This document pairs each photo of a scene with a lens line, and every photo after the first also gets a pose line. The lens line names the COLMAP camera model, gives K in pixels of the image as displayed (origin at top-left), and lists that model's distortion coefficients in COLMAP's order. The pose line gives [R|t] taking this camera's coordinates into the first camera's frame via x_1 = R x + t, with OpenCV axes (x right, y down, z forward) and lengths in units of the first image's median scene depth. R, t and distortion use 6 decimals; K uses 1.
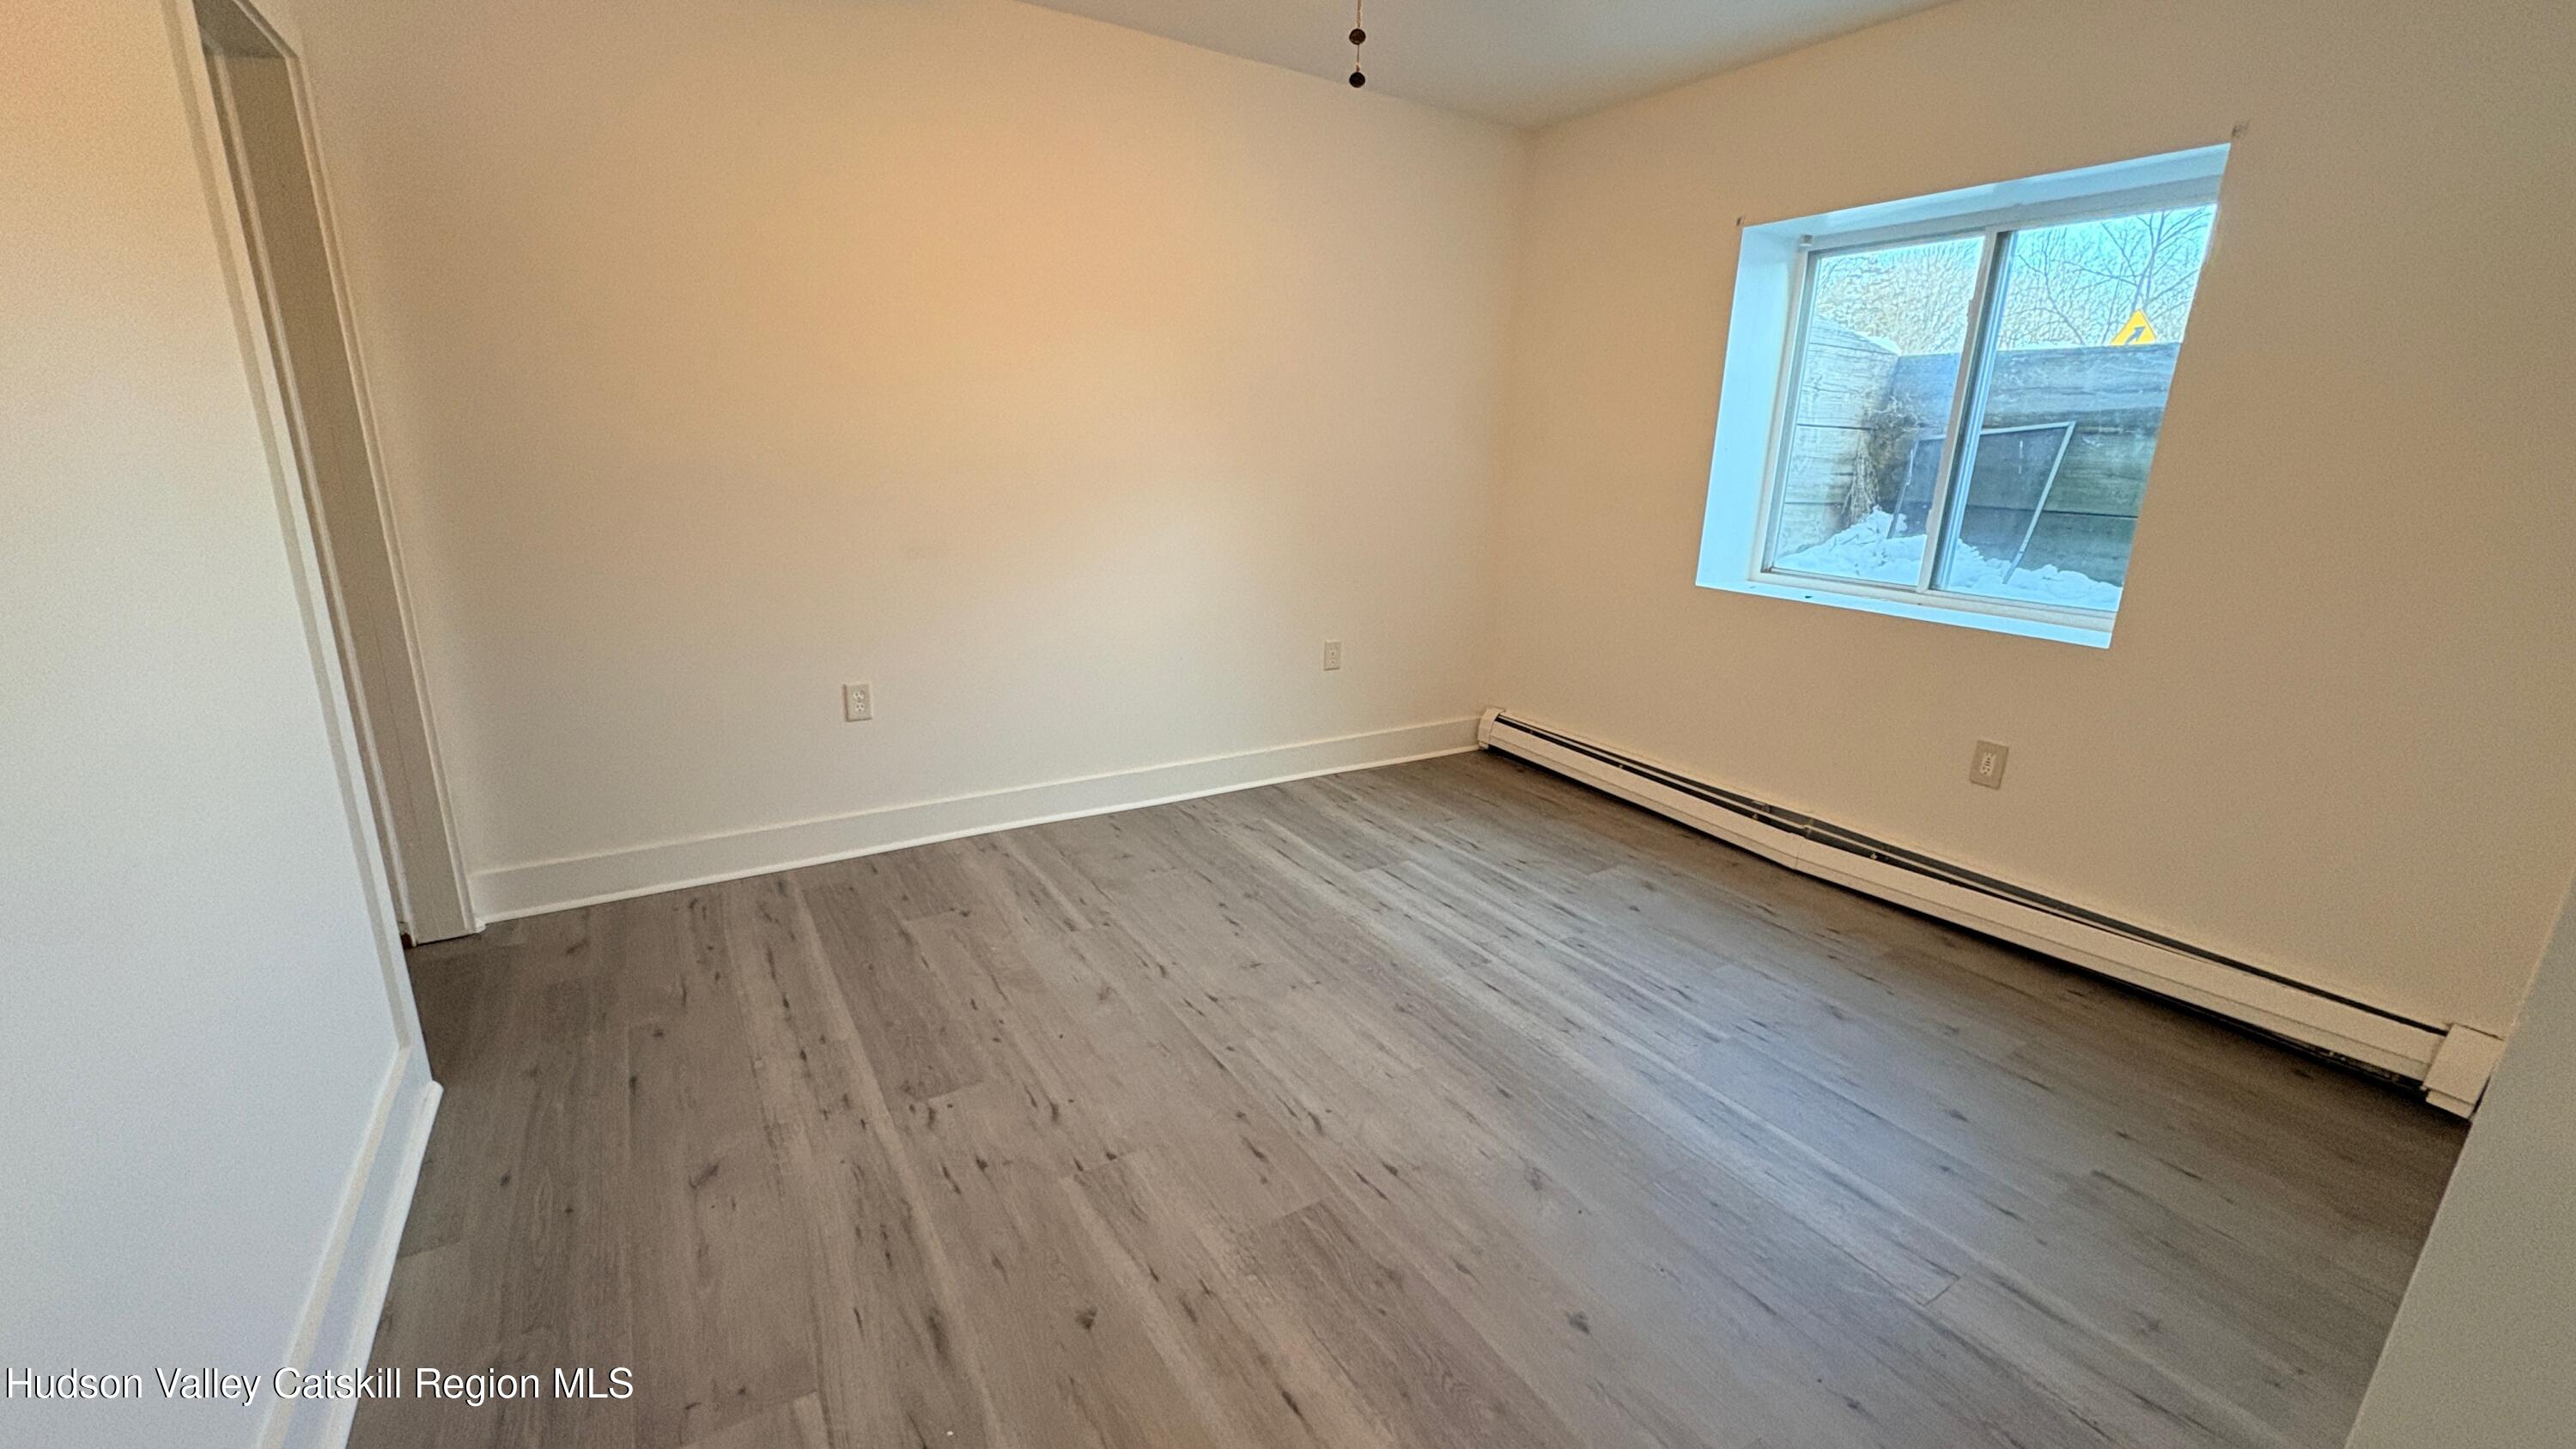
lens RADIAL K [[1009.5, 0, 1288.0], [0, 1009.5, 724.5], [0, 0, 1]] dist [-0.001714, 0.000392]
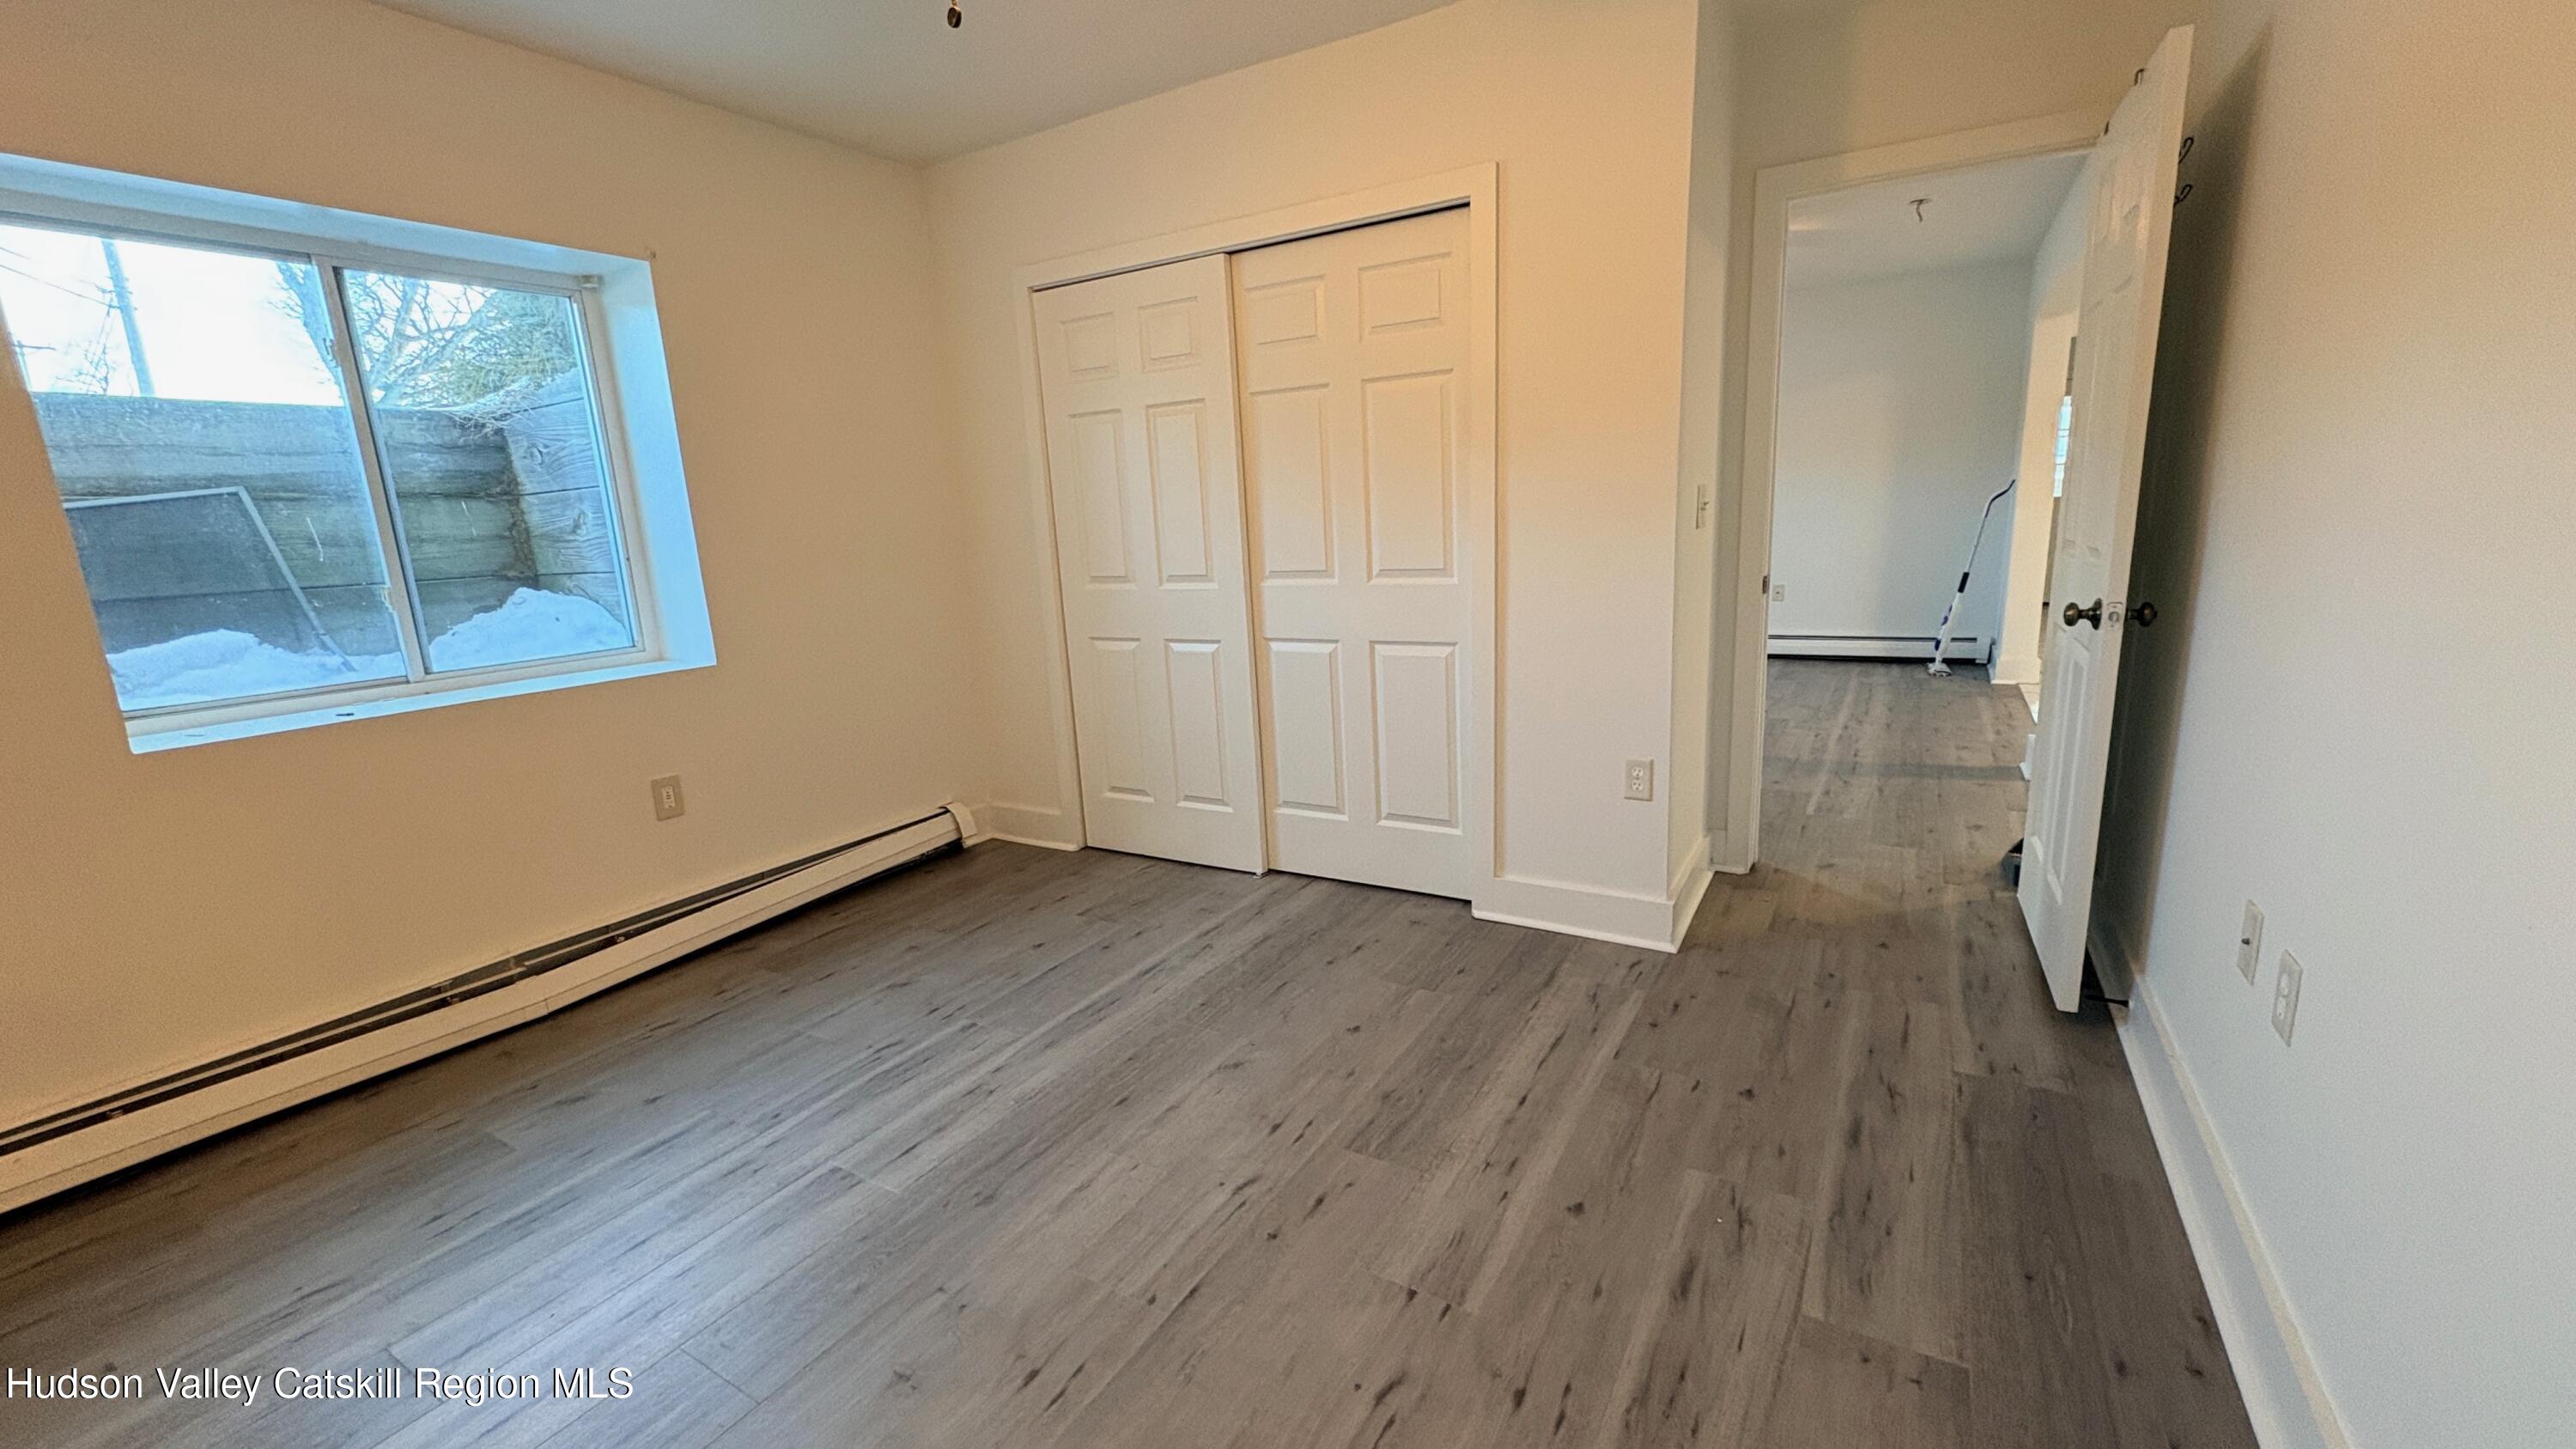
lens RADIAL K [[1009.5, 0, 1288.0], [0, 1009.5, 724.5], [0, 0, 1]] dist [-0.001714, 0.000392]
pose [[-0.441786, -0.199181, 0.874730, -0.653327], [0.271740, 0.899525, 0.342070, -0.277148], [-0.854975, 0.388821, -0.343272, 0.995730]]
